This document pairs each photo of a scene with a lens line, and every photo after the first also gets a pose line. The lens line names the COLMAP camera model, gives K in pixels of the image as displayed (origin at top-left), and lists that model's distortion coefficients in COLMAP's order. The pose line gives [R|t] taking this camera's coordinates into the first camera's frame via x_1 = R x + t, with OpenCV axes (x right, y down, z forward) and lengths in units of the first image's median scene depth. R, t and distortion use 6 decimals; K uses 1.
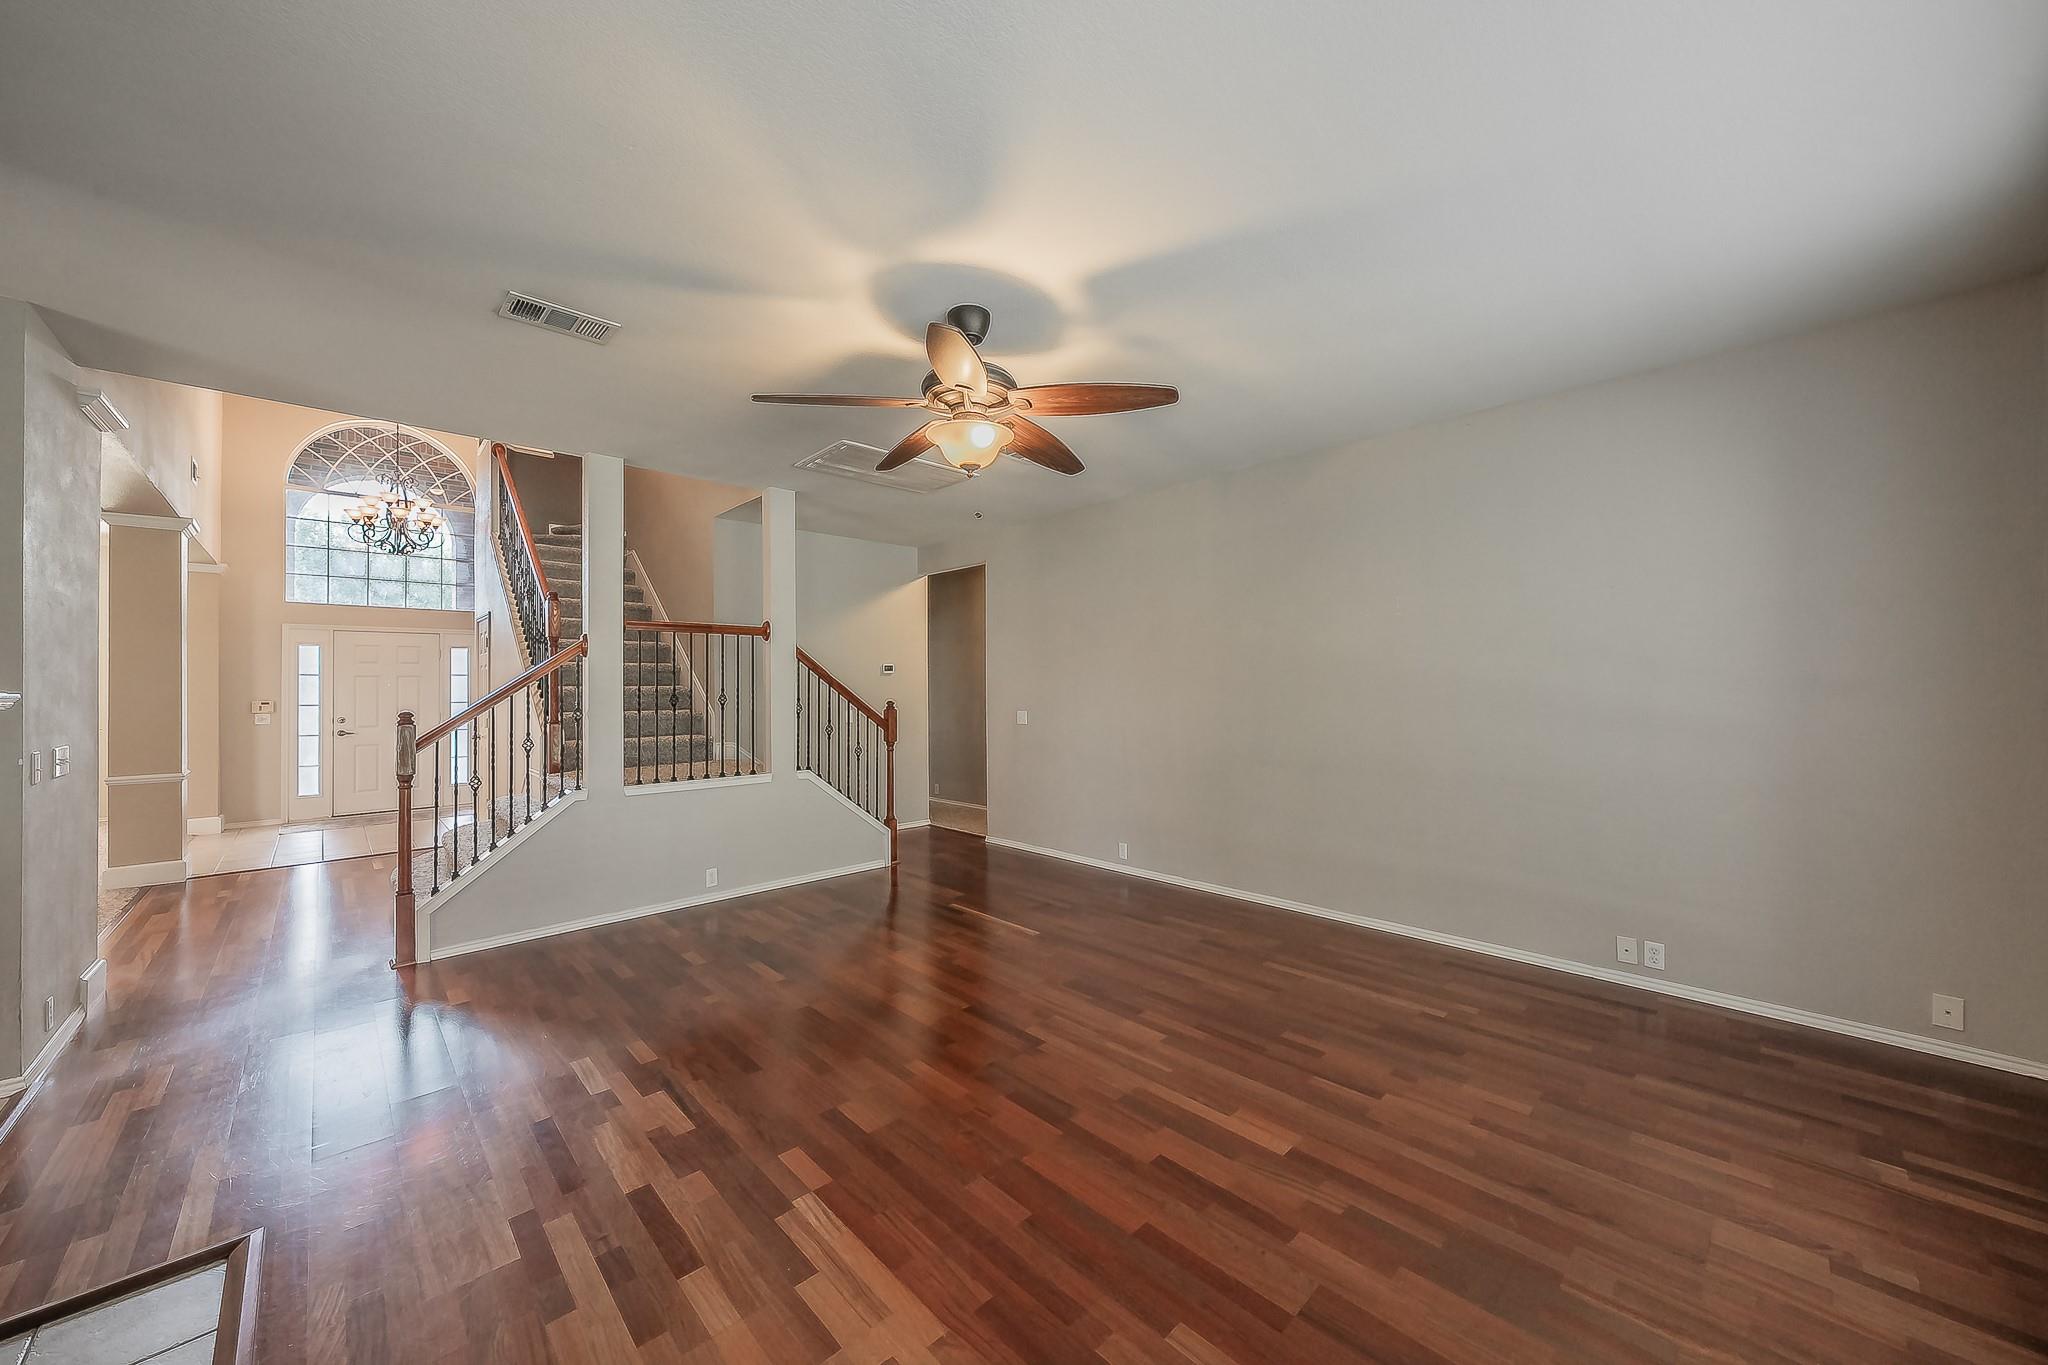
lens RADIAL K [[715.5, 0, 1011.3], [0, 715.5, 684.5], [0, 0, 1]] dist [0.001810, 0.000179]
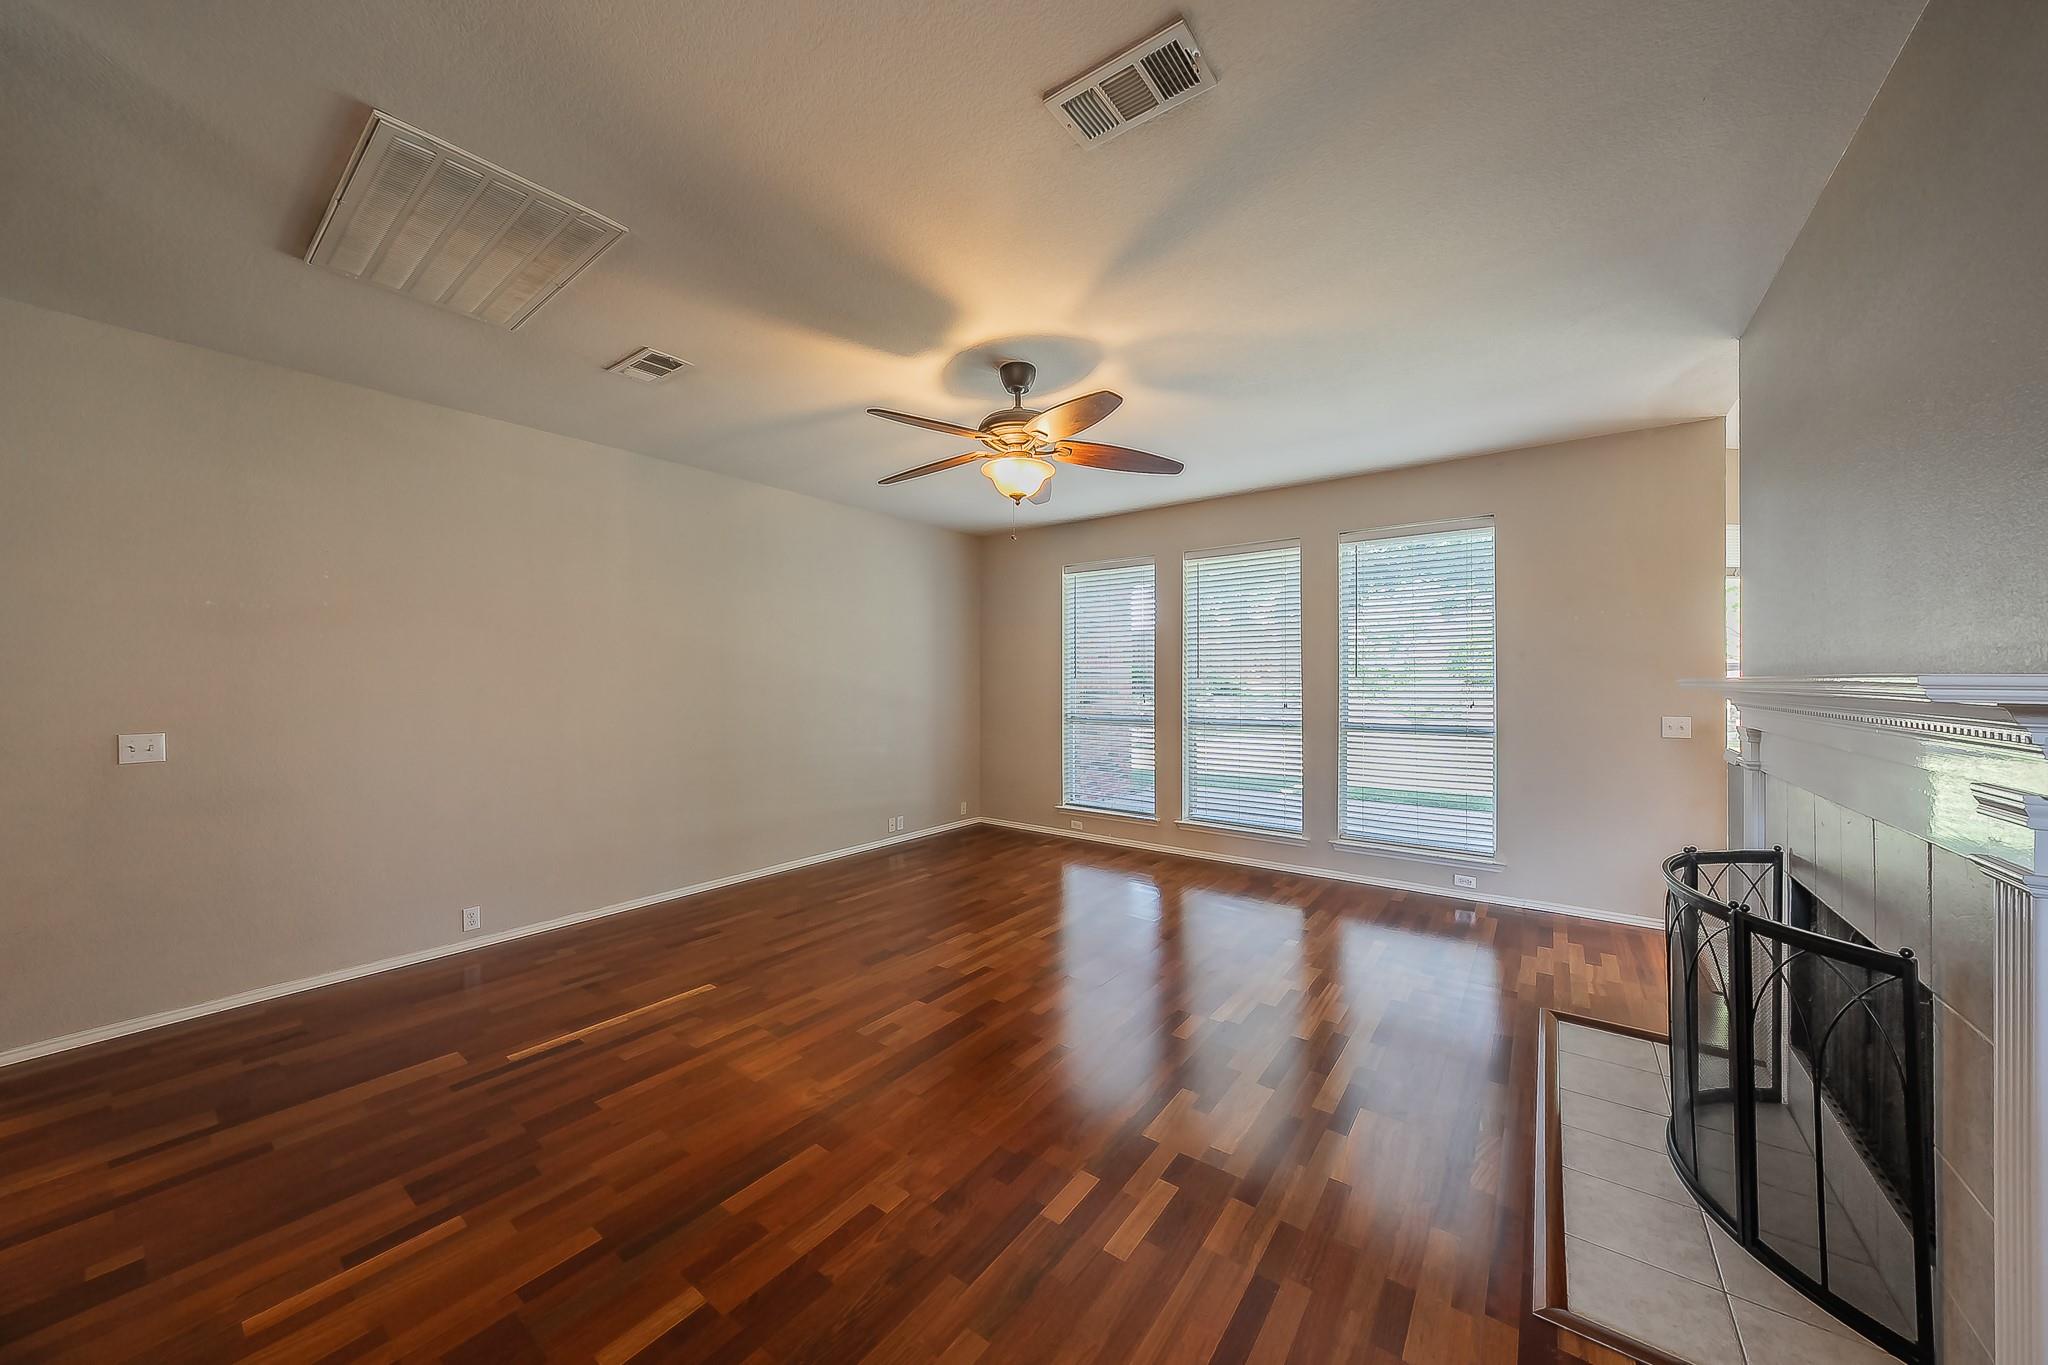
lens RADIAL K [[697.9, 0, 1006.4], [0, 697.9, 680.6], [0, 0, 1]] dist [-0.002802, -0.000065]
pose [[-0.140220, 0.009754, 0.990072, -0.947928], [0.001653, 0.999952, -0.009618, 0.011476], [-0.990119, 0.000288, -0.140230, 0.922630]]
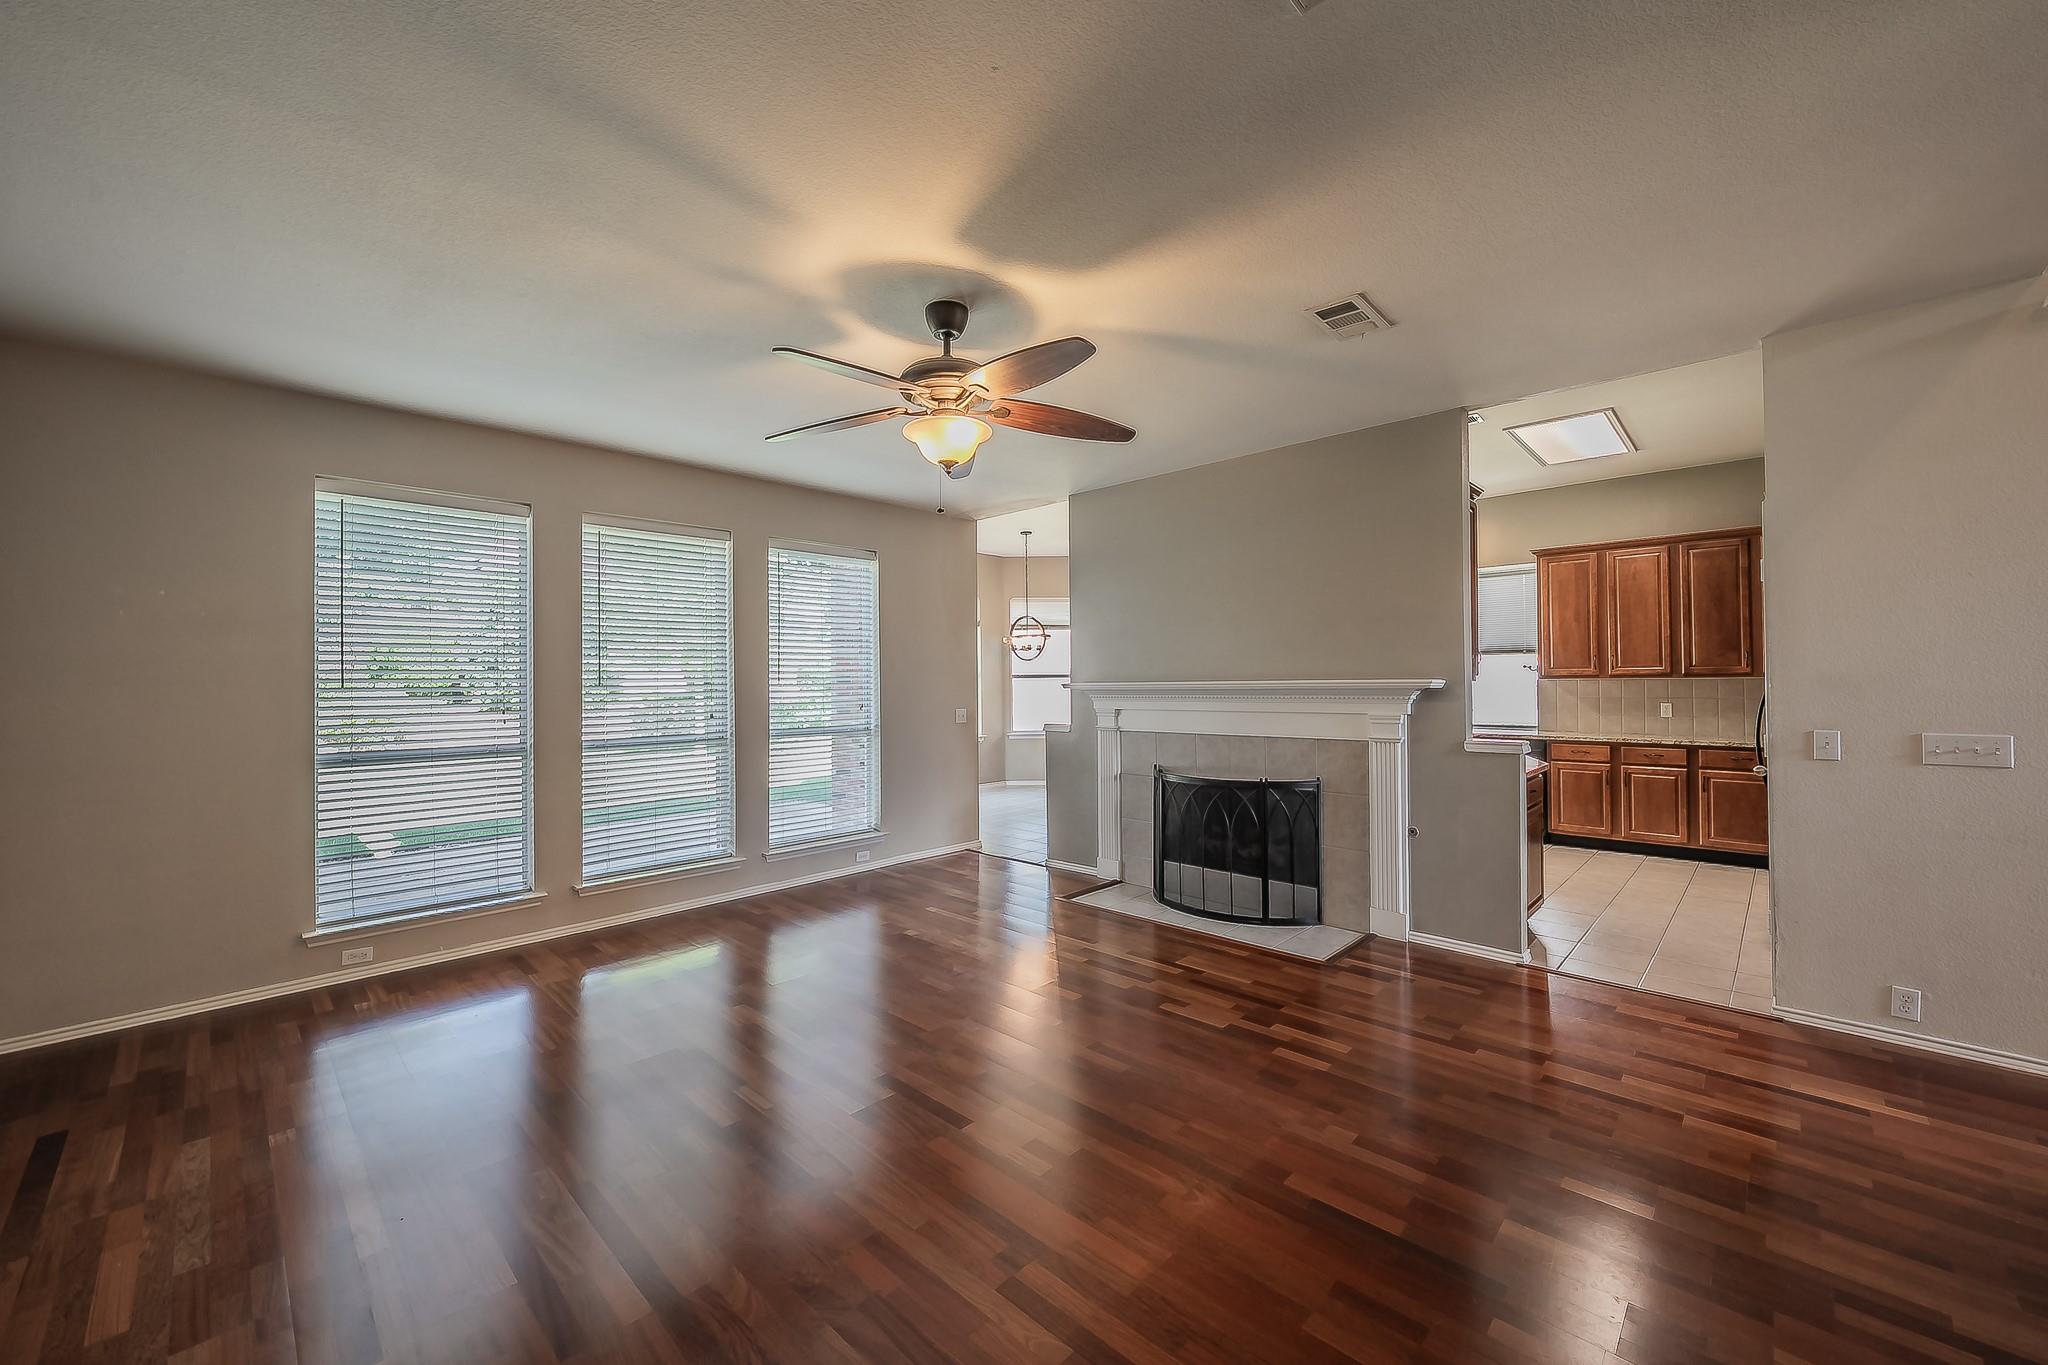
lens RADIAL K [[791.2, 0, 1017.3], [0, 791.2, 679.0], [0, 0, 1]] dist [-0.000740, 0.000116]
pose [[-0.999357, 0.022891, -0.027604, -0.097840], [0.023142, 0.999693, -0.008803, 0.008290], [0.027394, -0.009437, -0.999580, 1.630397]]
